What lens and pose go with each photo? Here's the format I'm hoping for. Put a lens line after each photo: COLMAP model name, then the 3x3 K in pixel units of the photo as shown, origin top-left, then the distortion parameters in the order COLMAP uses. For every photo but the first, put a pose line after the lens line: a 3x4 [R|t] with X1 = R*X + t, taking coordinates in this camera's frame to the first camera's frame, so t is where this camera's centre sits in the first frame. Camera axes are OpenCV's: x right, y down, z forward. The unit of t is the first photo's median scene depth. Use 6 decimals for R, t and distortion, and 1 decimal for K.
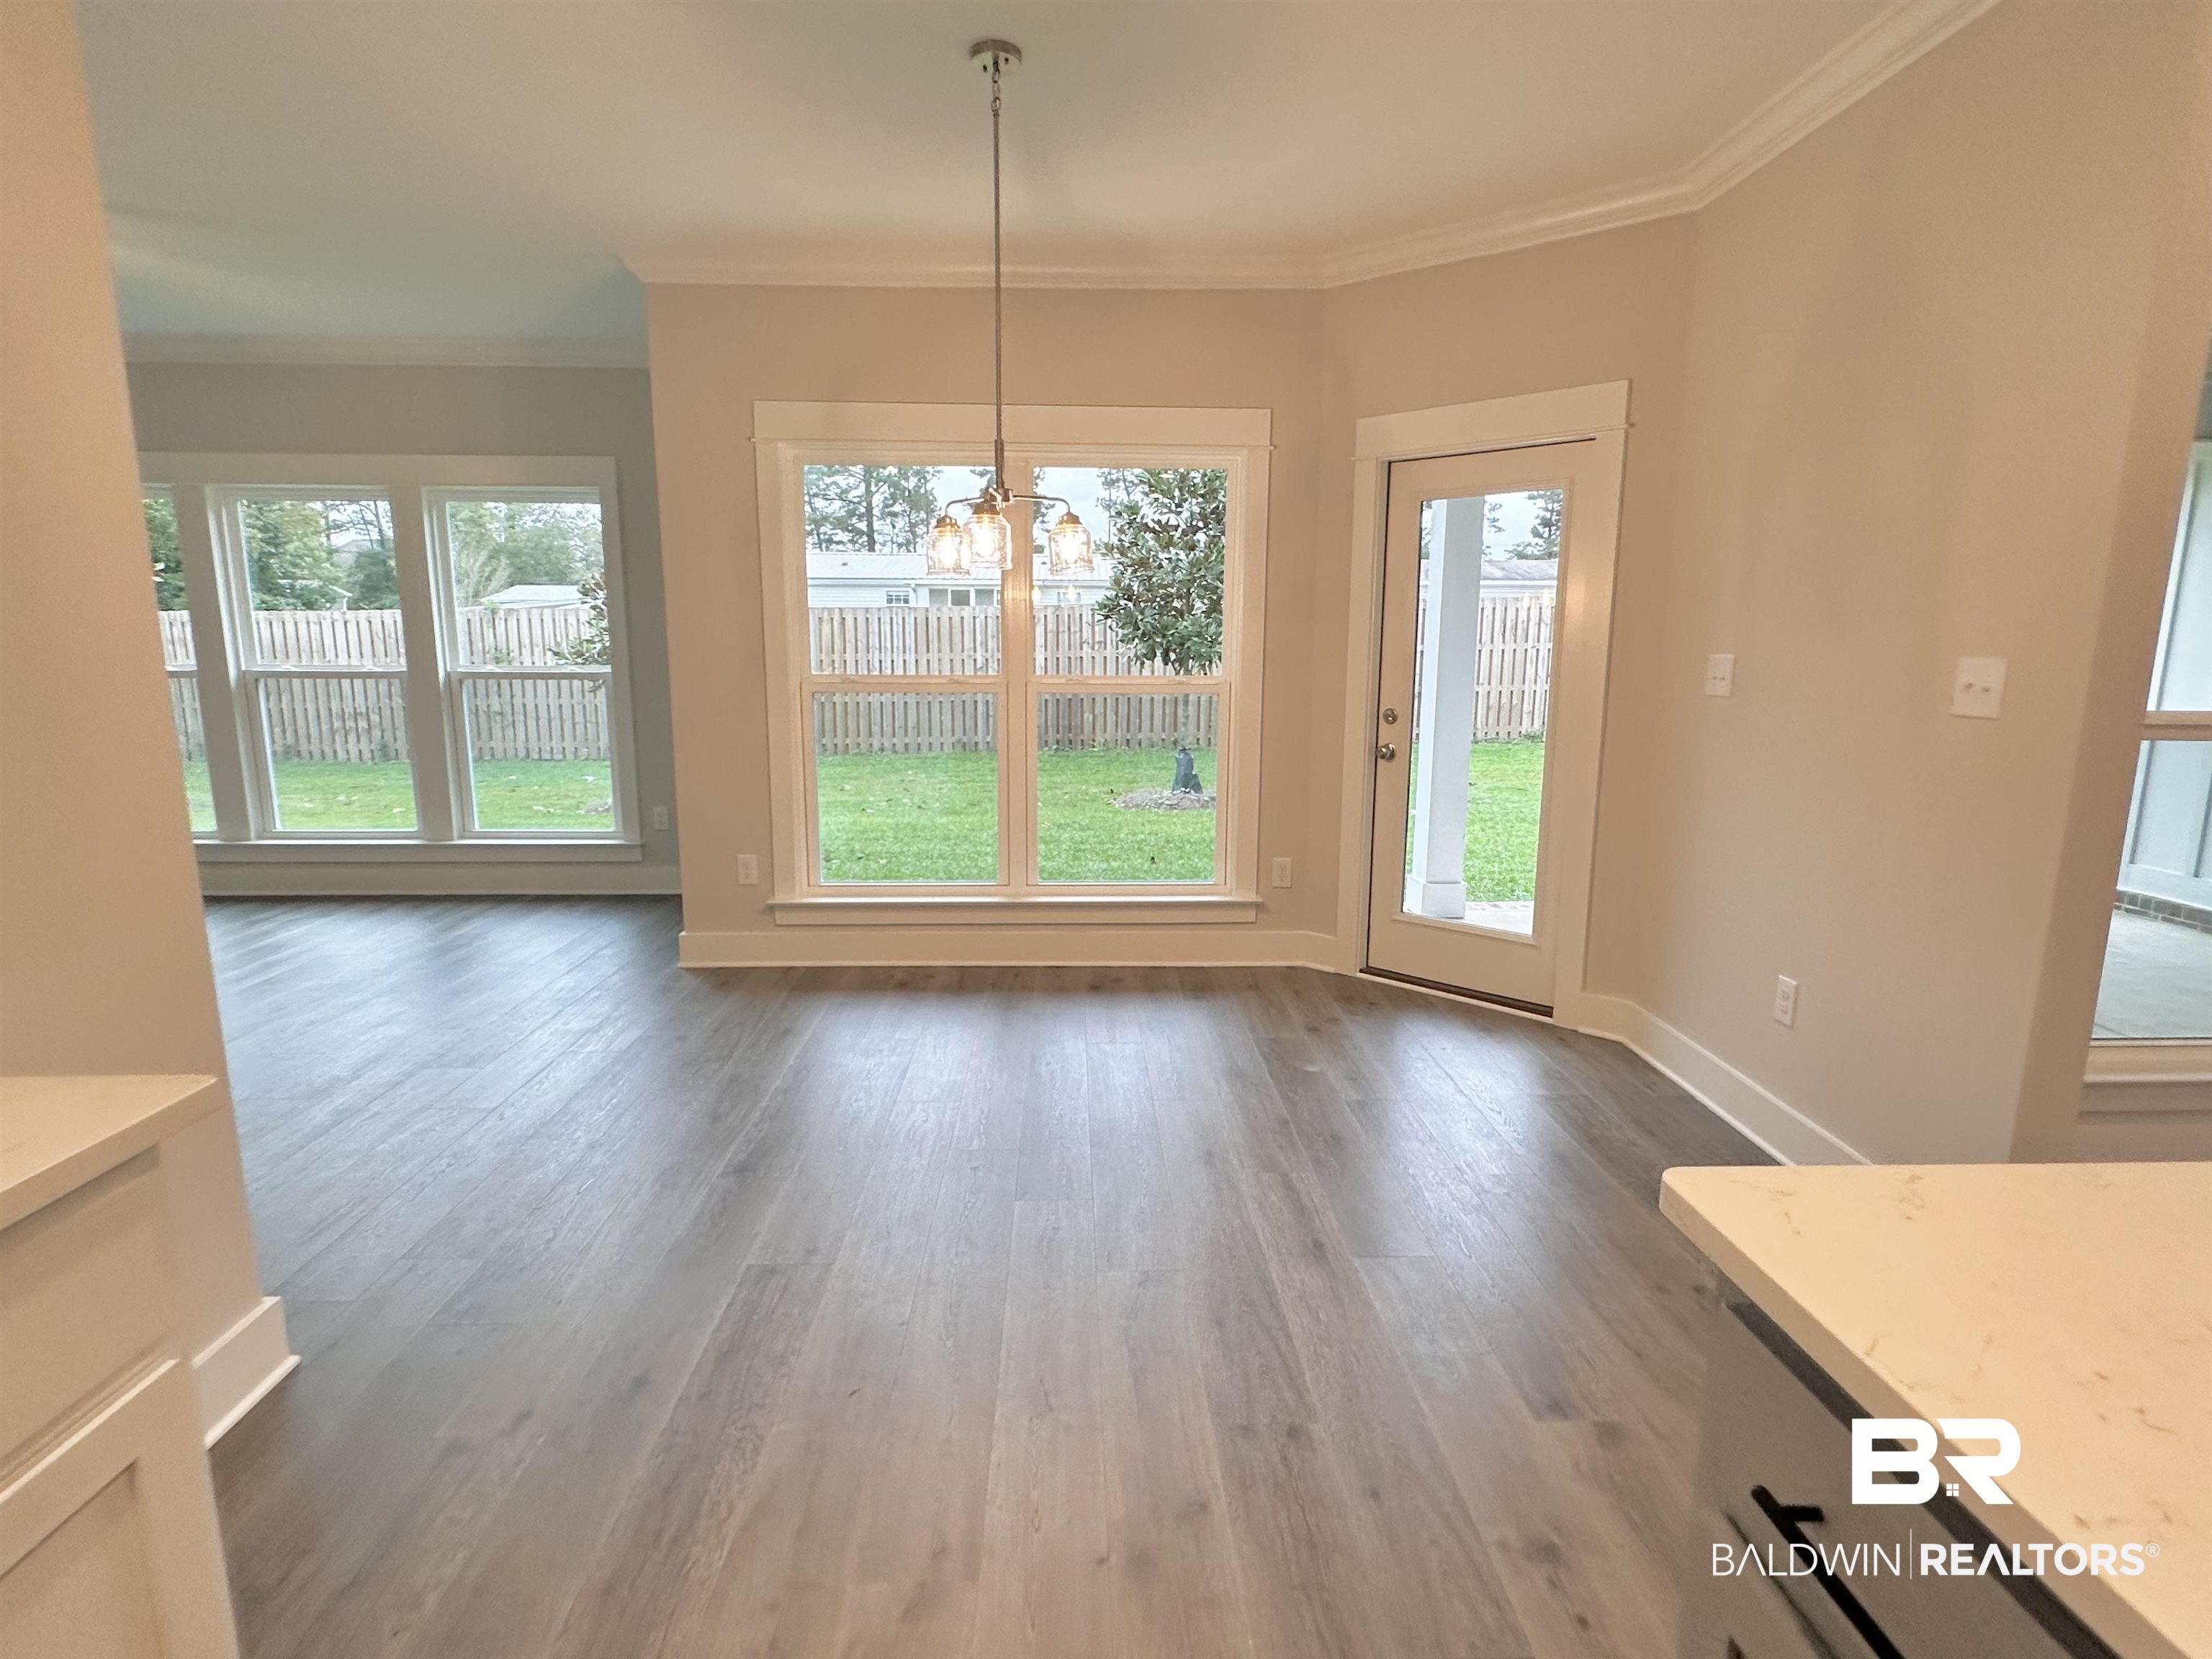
lens RADIAL K [[1104.6, 0, 1104.9], [0, 1104.6, 832.0], [0, 0, 1]] dist [-0.000752, -0.000825]
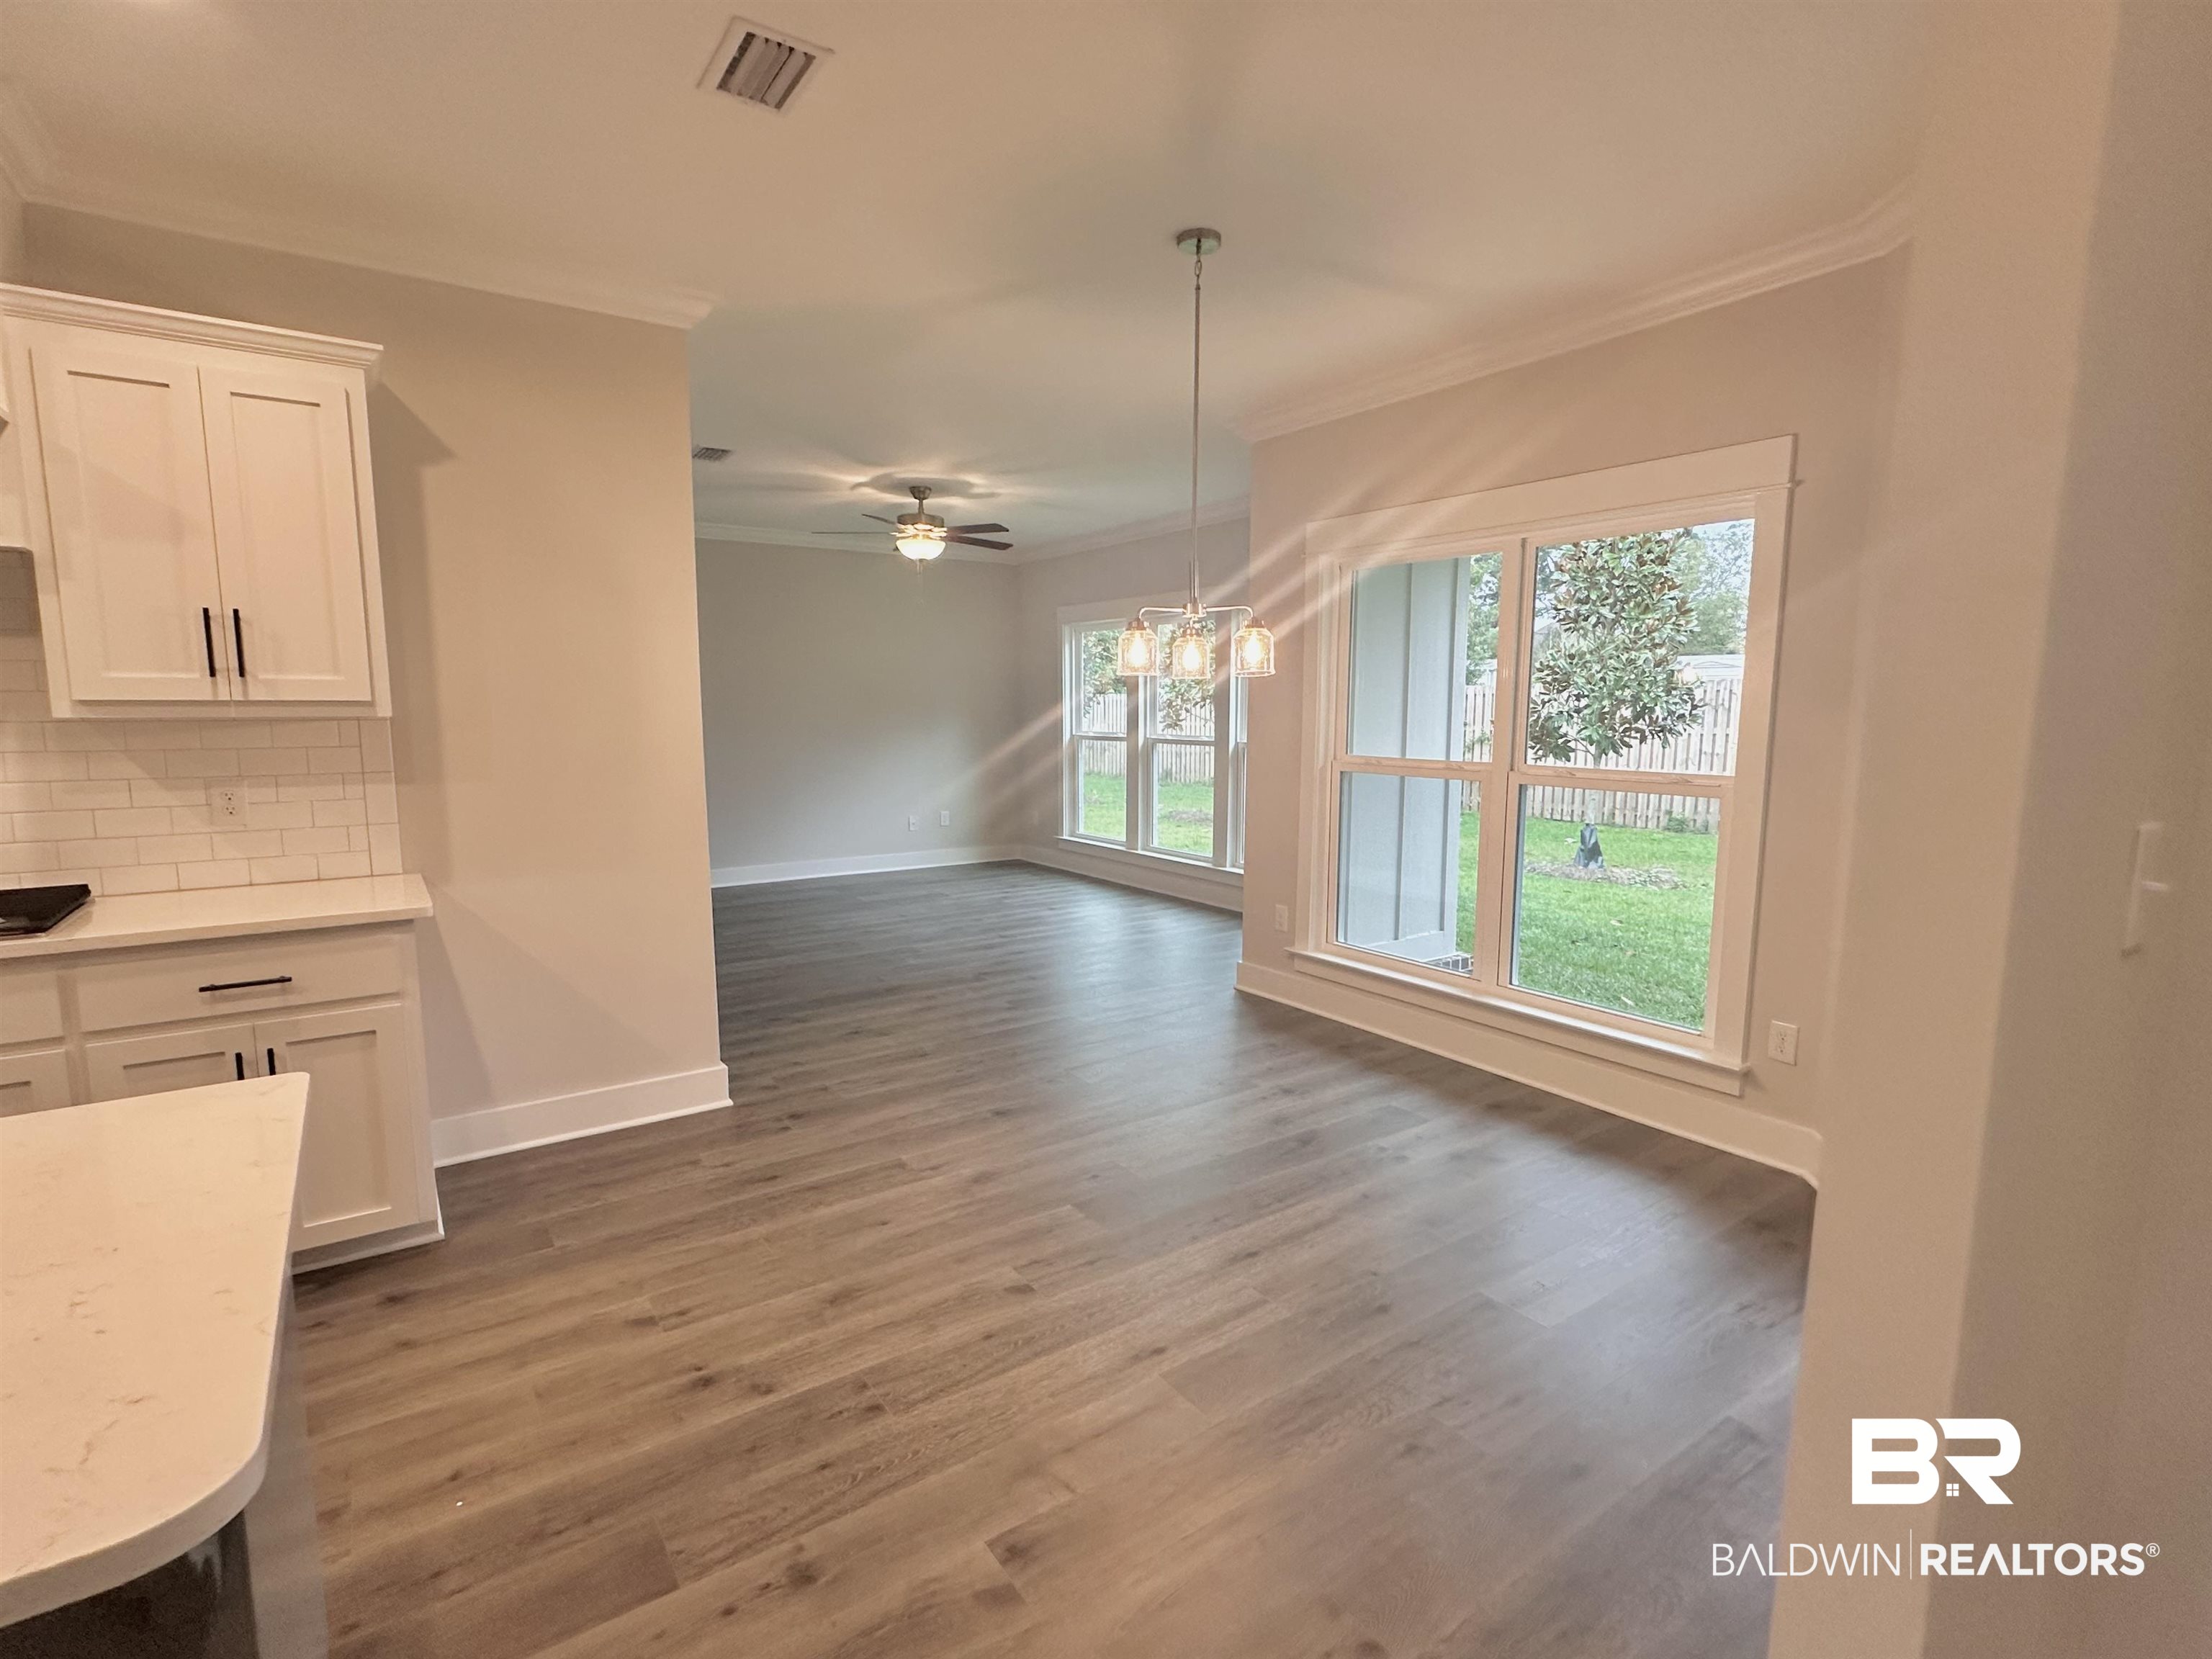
lens RADIAL K [[1061.1, 0, 1103.8], [0, 1061.1, 831.7], [0, 0, 1]] dist [0.000102, 0.000775]
pose [[0.544807, 0.097304, -0.832897, 0.502800], [-0.143020, 0.989474, 0.022046, -0.054596], [0.826275, 0.107110, 0.552989, 0.213257]]
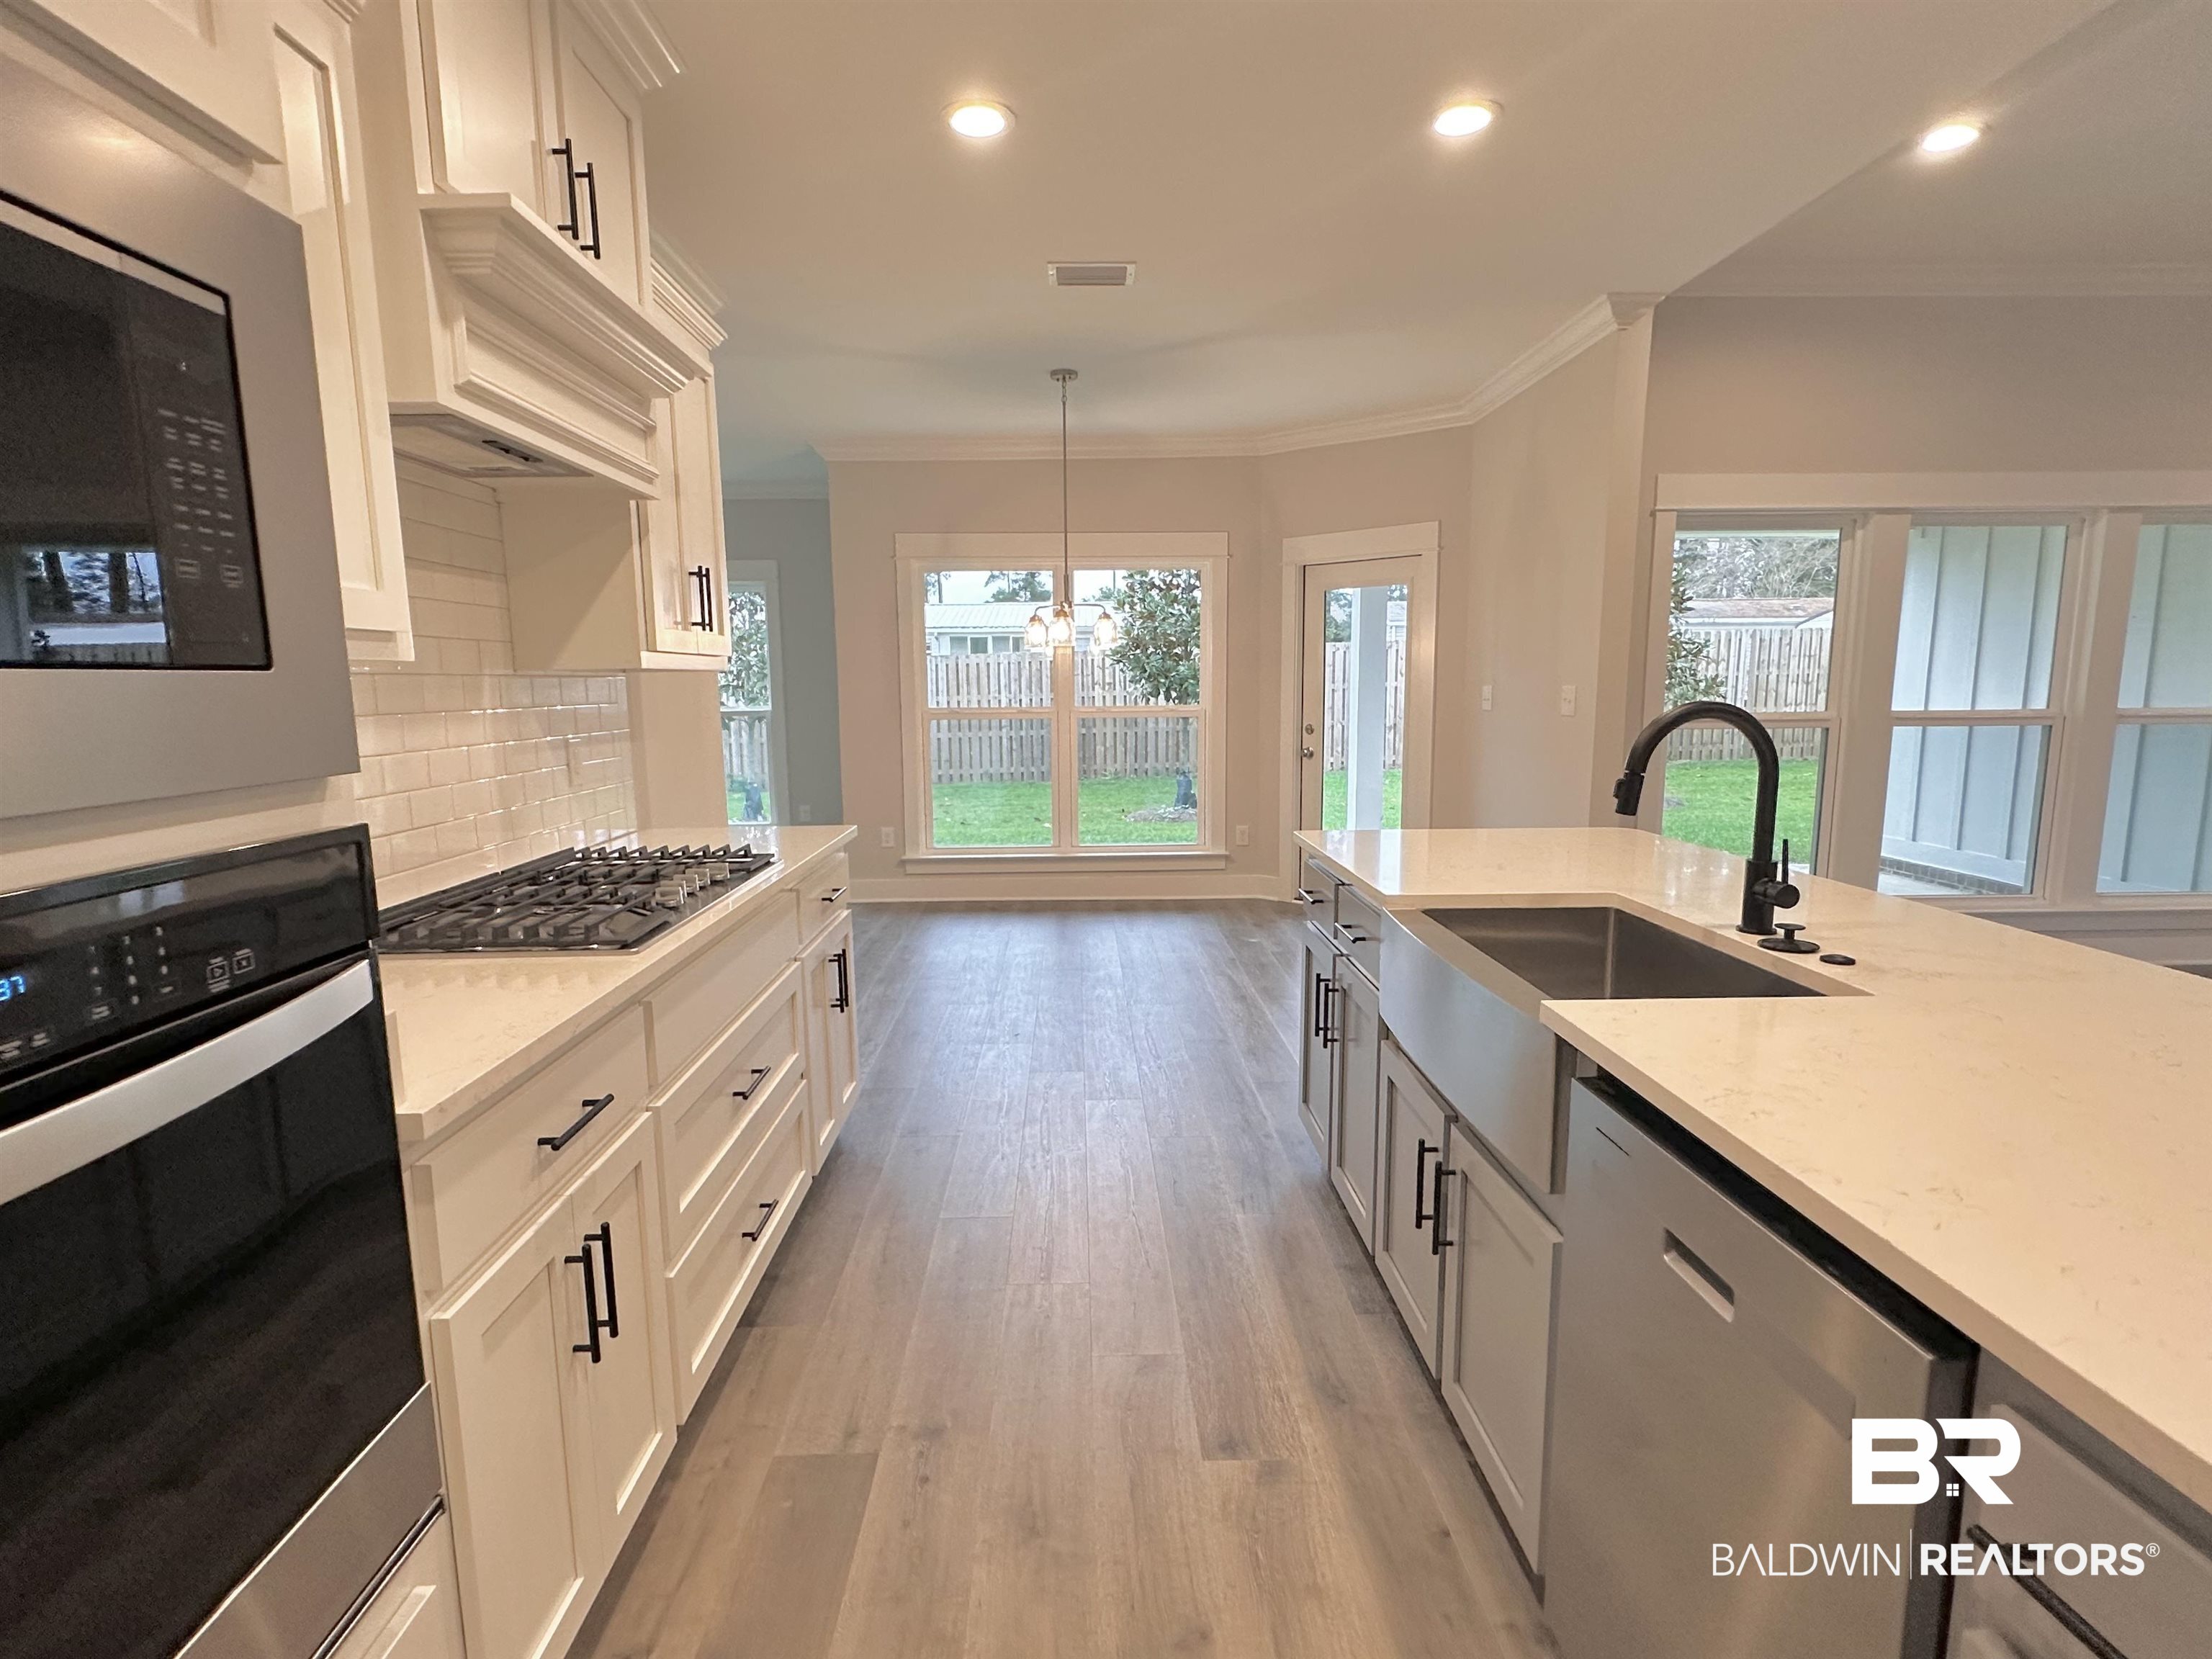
lens RADIAL K [[1104.6, 0, 1097.5], [0, 1104.6, 838.8], [0, 0, 1]] dist [-0.000752, -0.000825]
pose [[0.999814, -0.013345, -0.013918, -0.015423], [0.012919, 0.999459, -0.030250, 0.086246], [0.014314, 0.030065, 0.999445, -0.508262]]
